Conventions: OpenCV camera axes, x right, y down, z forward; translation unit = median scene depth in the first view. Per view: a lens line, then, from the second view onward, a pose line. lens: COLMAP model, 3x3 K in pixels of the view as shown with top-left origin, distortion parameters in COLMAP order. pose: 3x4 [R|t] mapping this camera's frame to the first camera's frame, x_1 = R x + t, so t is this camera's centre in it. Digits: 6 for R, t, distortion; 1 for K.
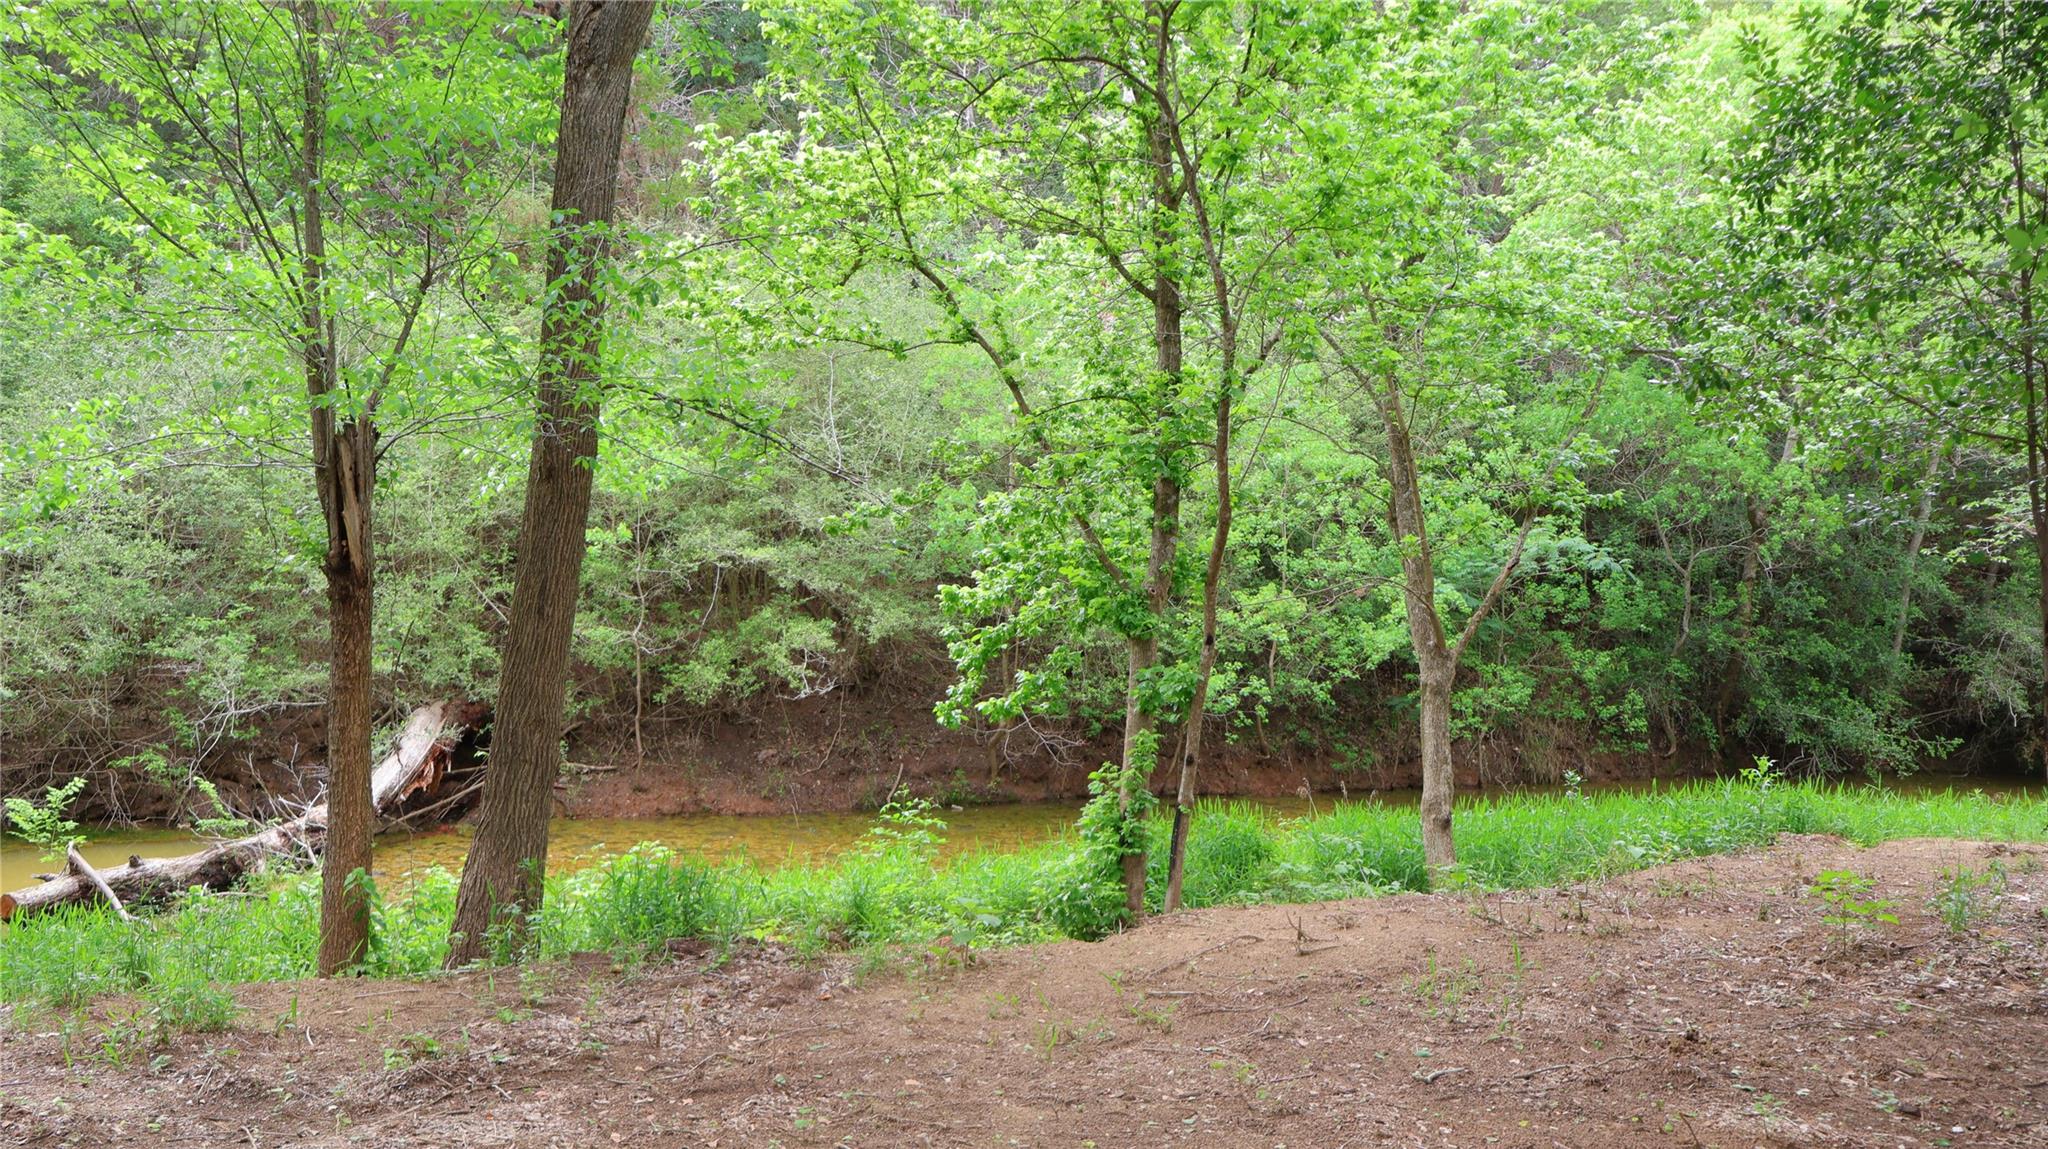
lens RADIAL K [[1693.8, 0, 1022.9], [0, 1693.8, 560.9], [0, 0, 1]] dist [0.001068, -0.007667]
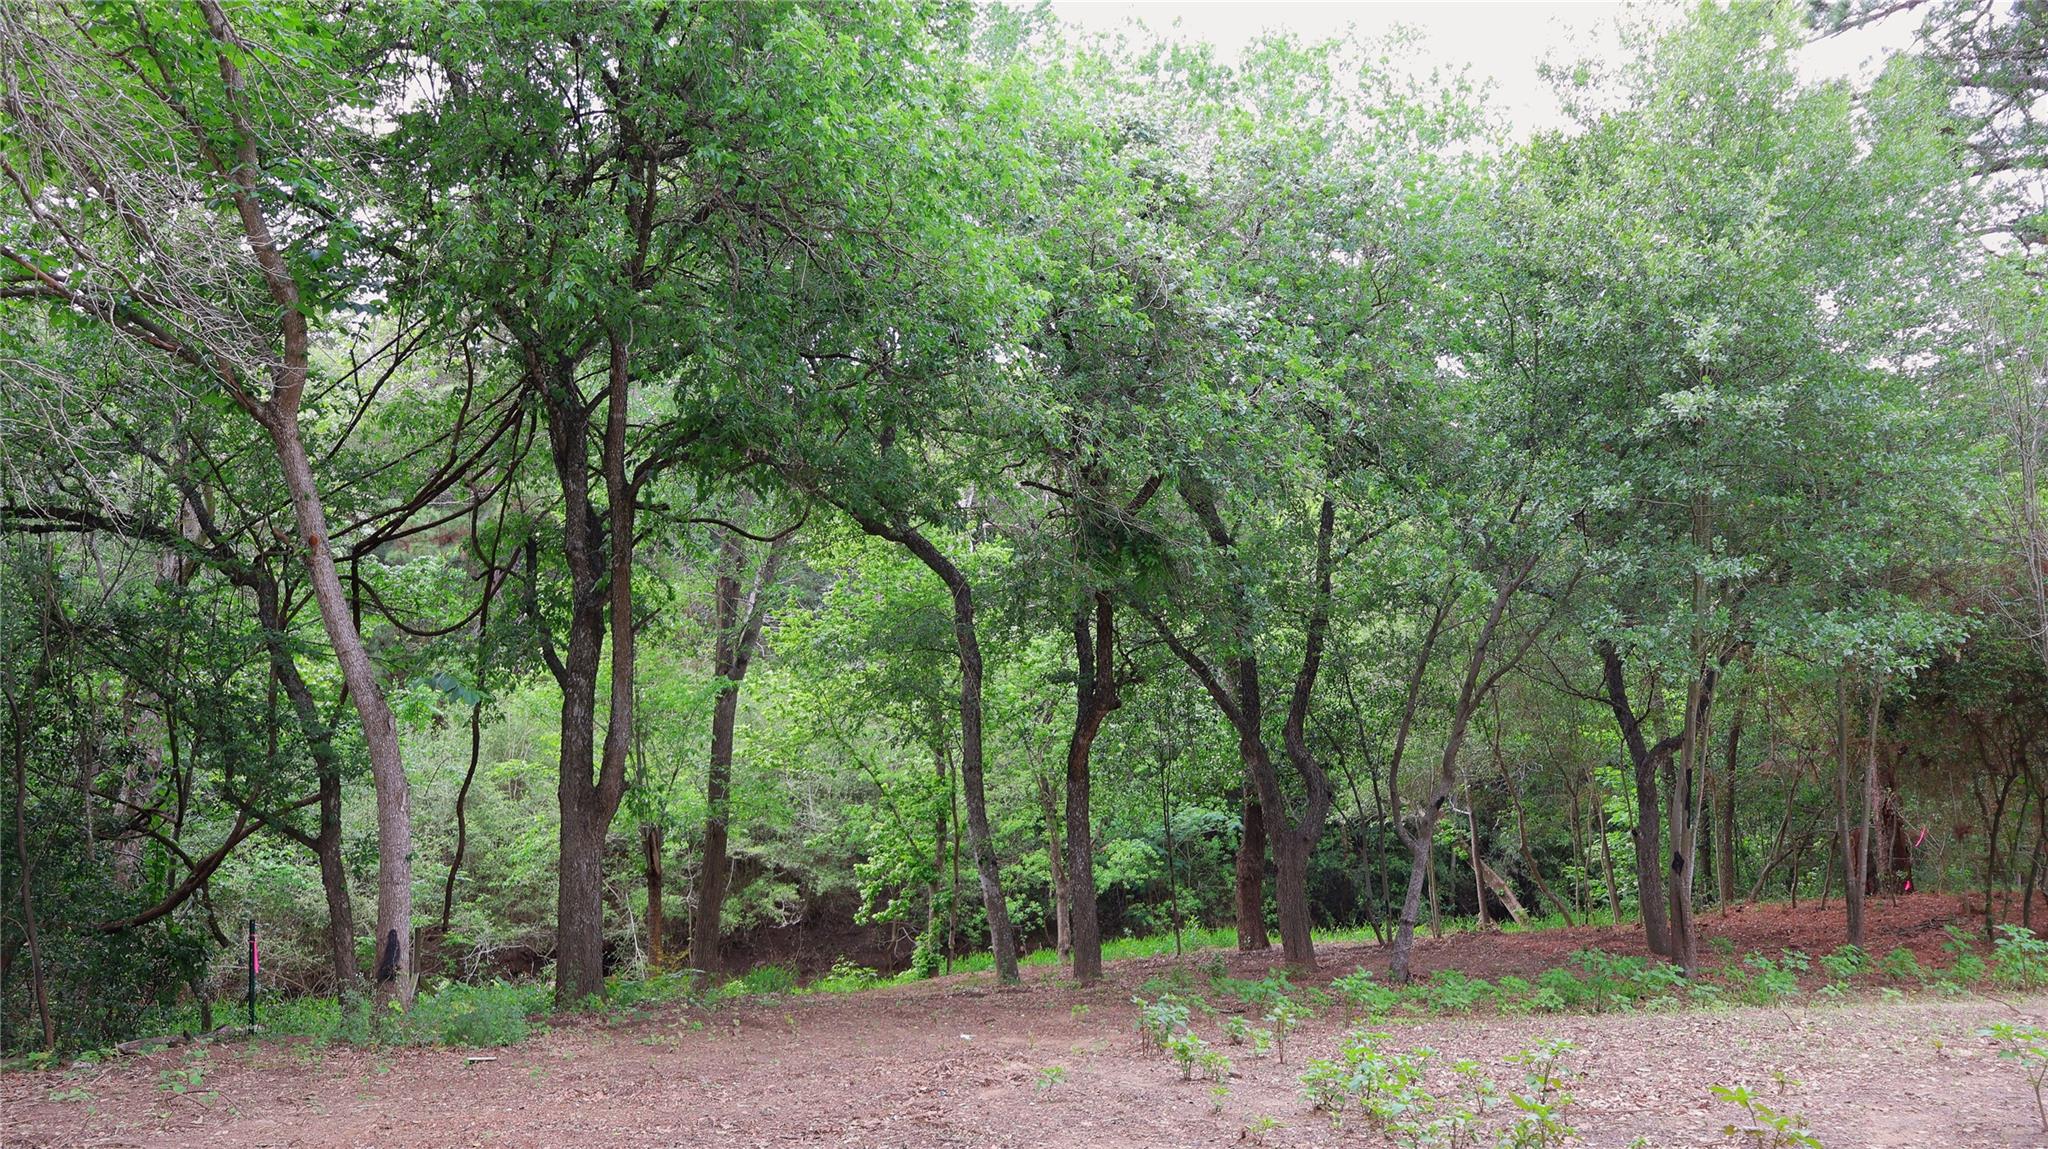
lens RADIAL K [[1693.8, 0, 1027.1], [0, 1693.8, 579.3], [0, 0, 1]] dist [-0.009541, 0.014710]
pose [[0.996969, -0.051555, 0.058270, 0.046257], [0.059051, 0.989049, -0.135257, -0.028286], [-0.050659, 0.138288, 0.989096, -0.862195]]
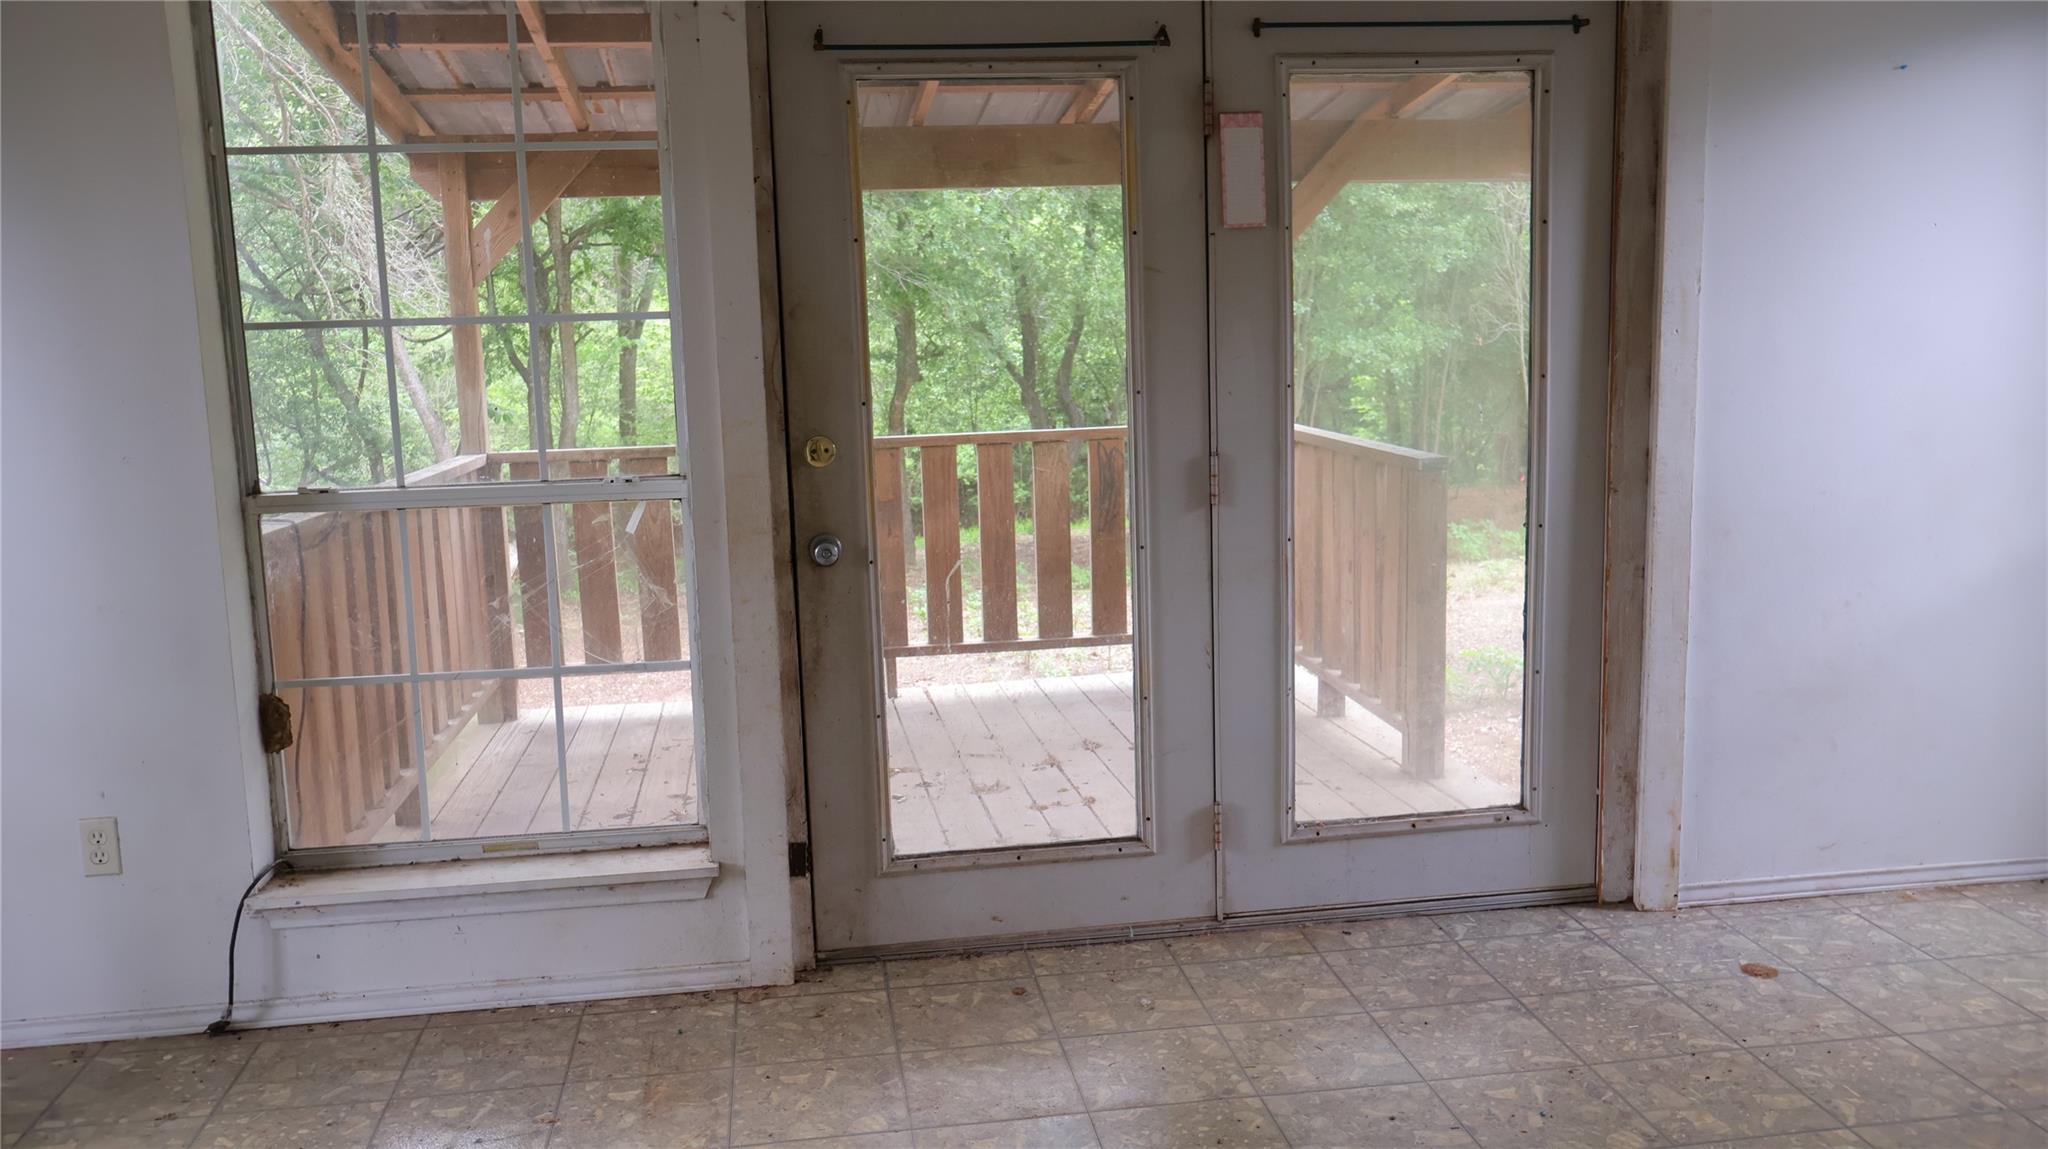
lens RADIAL K [[1693.8, 0, 1038.3], [0, 1693.8, 561.5], [0, 0, 1]] dist [0.001068, -0.007667]
pose [[0.988899, -0.091688, 0.116925, 0.069151], [0.078899, 0.990831, 0.109677, -0.076573], [-0.125909, -0.099234, 0.987066, -1.239754]]
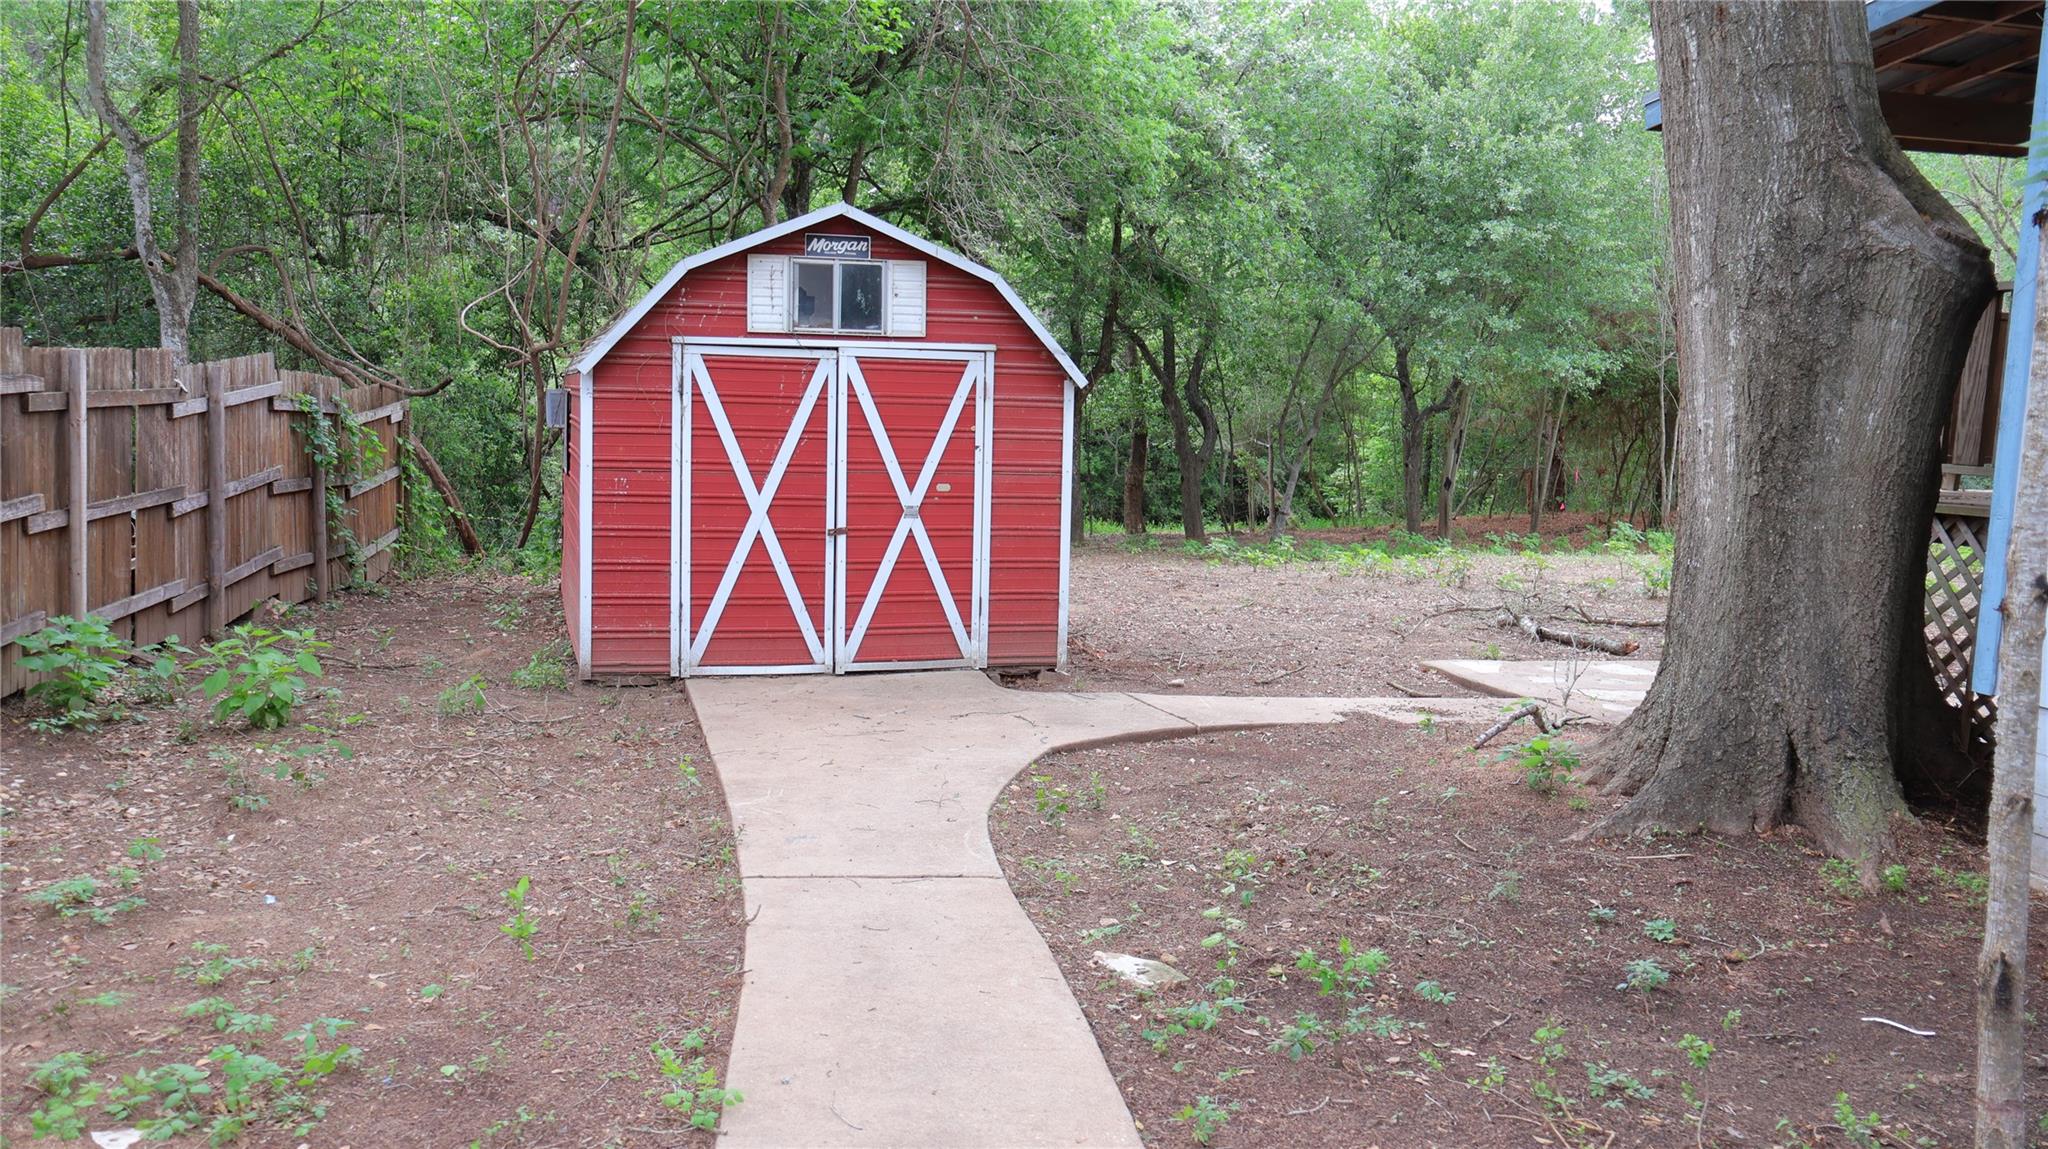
lens RADIAL K [[1693.8, 0, 1045.0], [0, 1693.8, 576.9], [0, 0, 1]] dist [0.001068, -0.007667]
pose [[0.971734, -0.036248, 0.233279, -0.240276], [0.013874, 0.995203, 0.096846, -0.047047], [-0.235670, -0.090872, 0.967575, -1.314669]]
